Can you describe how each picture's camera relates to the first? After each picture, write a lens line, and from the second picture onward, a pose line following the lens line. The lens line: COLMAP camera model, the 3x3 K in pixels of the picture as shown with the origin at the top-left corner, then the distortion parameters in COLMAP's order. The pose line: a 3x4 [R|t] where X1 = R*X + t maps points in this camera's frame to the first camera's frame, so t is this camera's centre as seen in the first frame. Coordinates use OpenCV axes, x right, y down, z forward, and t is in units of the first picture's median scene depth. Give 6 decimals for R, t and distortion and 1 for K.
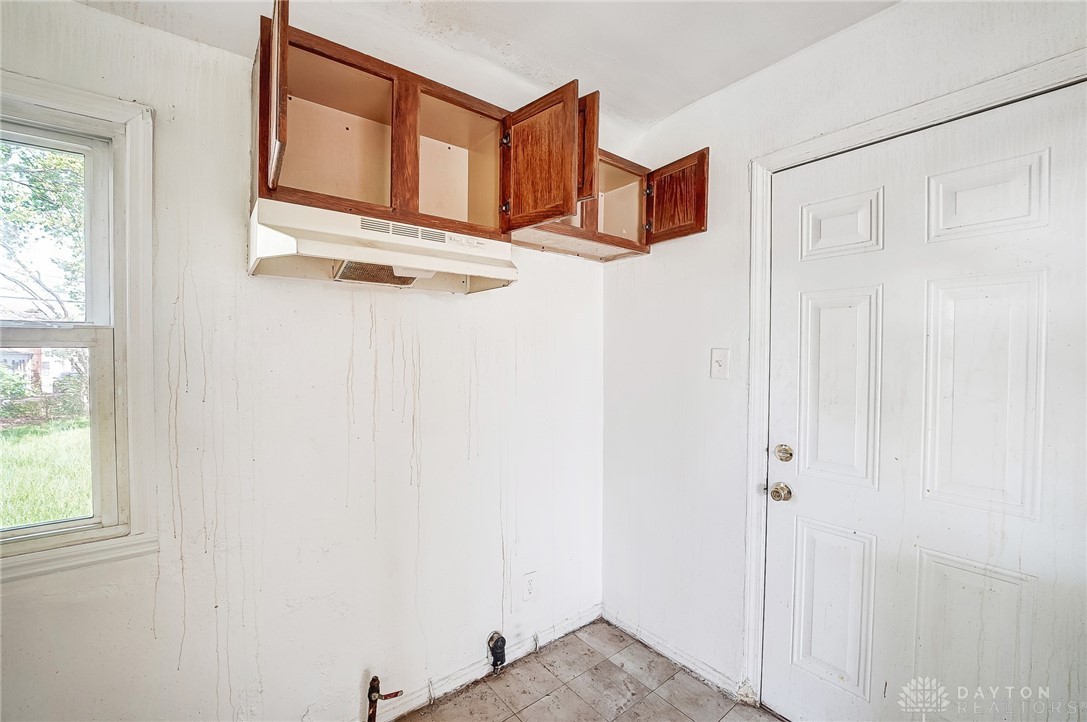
lens RADIAL K [[441.1, 0, 544.7], [0, 441.1, 362.1], [0, 0, 1]] dist [-0.020846, 0.000616]
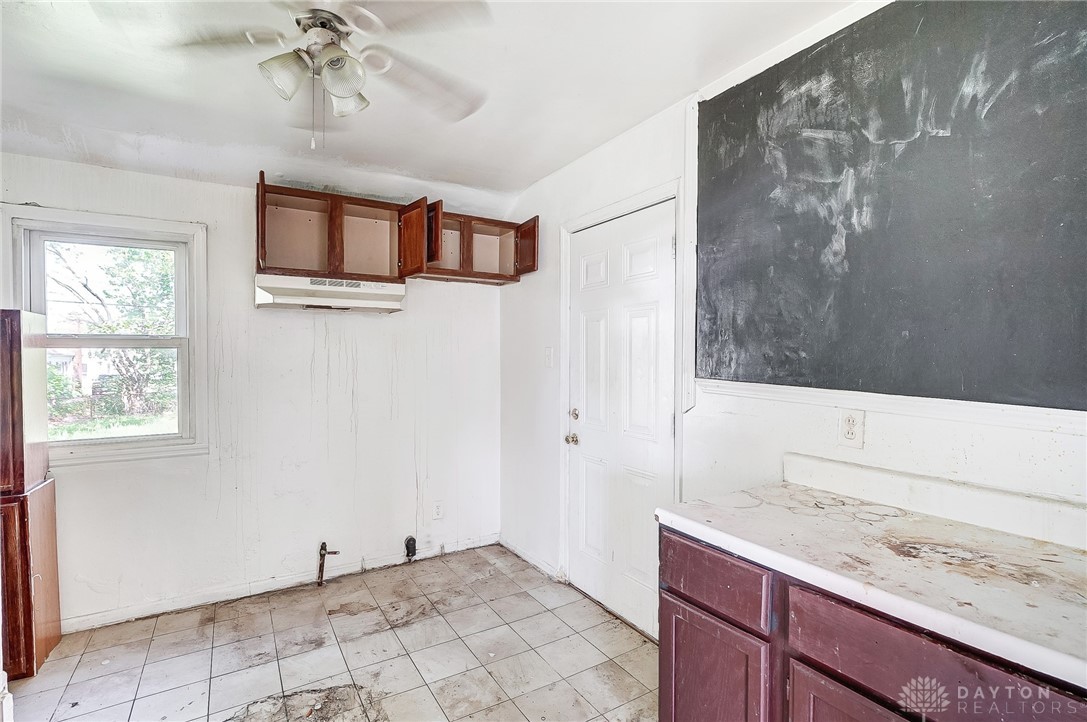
lens RADIAL K [[509.1, 0, 542.3], [0, 509.1, 361.3], [0, 0, 1]] dist [0.001754, -0.000518]
pose [[0.992397, -0.001217, -0.123073, 0.626520], [0.000455, 0.999981, -0.006222, 0.029325], [0.123079, 0.006119, 0.992378, -0.779282]]
